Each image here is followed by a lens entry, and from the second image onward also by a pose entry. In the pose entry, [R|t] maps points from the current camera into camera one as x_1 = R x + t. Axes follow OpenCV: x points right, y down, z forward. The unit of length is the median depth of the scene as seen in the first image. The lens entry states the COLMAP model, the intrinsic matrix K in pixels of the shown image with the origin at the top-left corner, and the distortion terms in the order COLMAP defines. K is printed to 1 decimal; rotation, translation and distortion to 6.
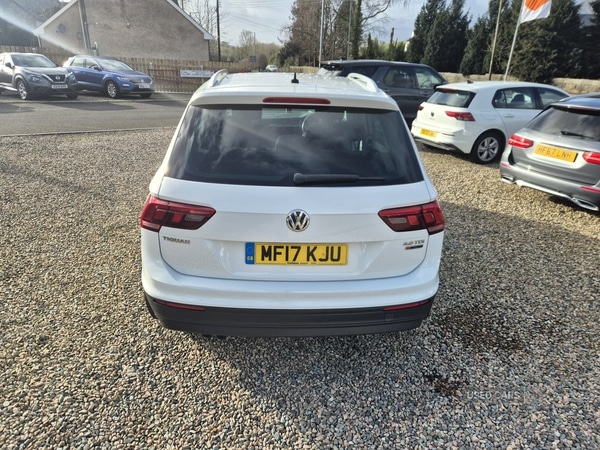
lens RADIAL K [[398.3, 0, 293.8], [0, 398.3, 215.4], [0, 0, 1]] dist [0.059698, -0.047674]
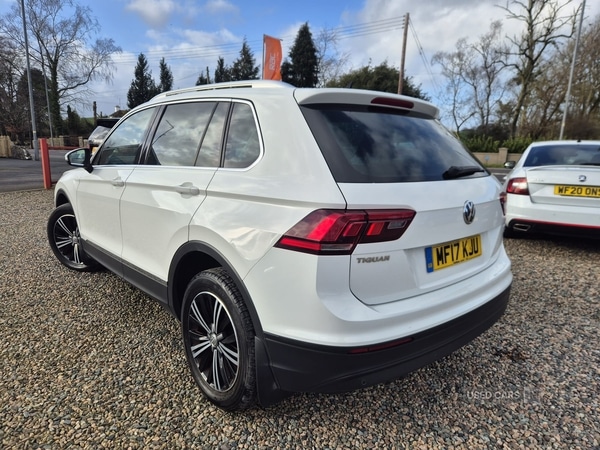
lens RADIAL K [[398.3, 0, 300.6], [0, 398.3, 222.6], [0, 0, 1]] dist [0.059698, -0.047674]
pose [[0.775656, -0.124355, 0.618784, -0.659489], [0.217080, 0.973148, -0.076544, 0.016546], [-0.592650, 0.193697, 0.781823, 0.351470]]
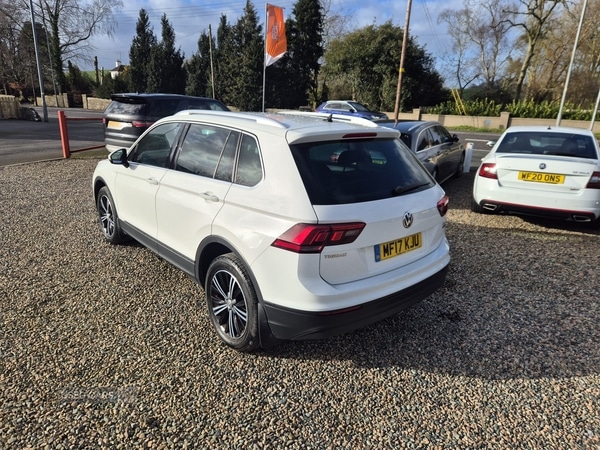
lens RADIAL K [[398.3, 0, 294.3], [0, 398.3, 211.5], [0, 0, 1]] dist [0.059698, -0.047674]
pose [[0.790211, -0.163573, 0.590602, -0.807192], [0.207541, 0.978203, -0.006761, -0.063093], [-0.576623, 0.127917, 0.806935, 0.074768]]
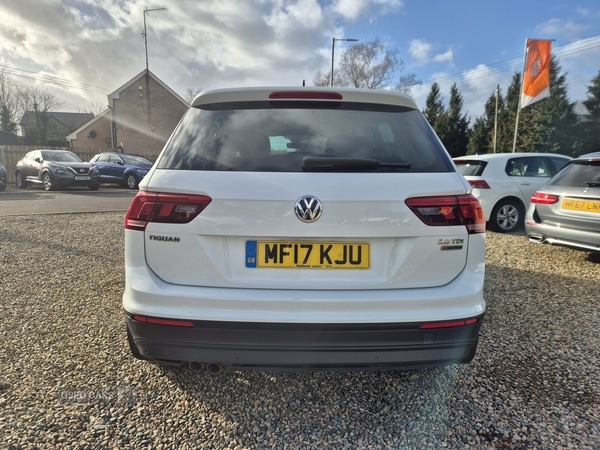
lens RADIAL K [[398.3, 0, 290.7], [0, 398.3, 216.2], [0, 0, 1]] dist [0.059698, -0.047674]
pose [[0.999271, -0.013004, -0.035903, 0.002069], [0.004273, 0.972404, -0.233264, 0.161407], [0.037946, 0.232940, 0.971751, 0.137761]]
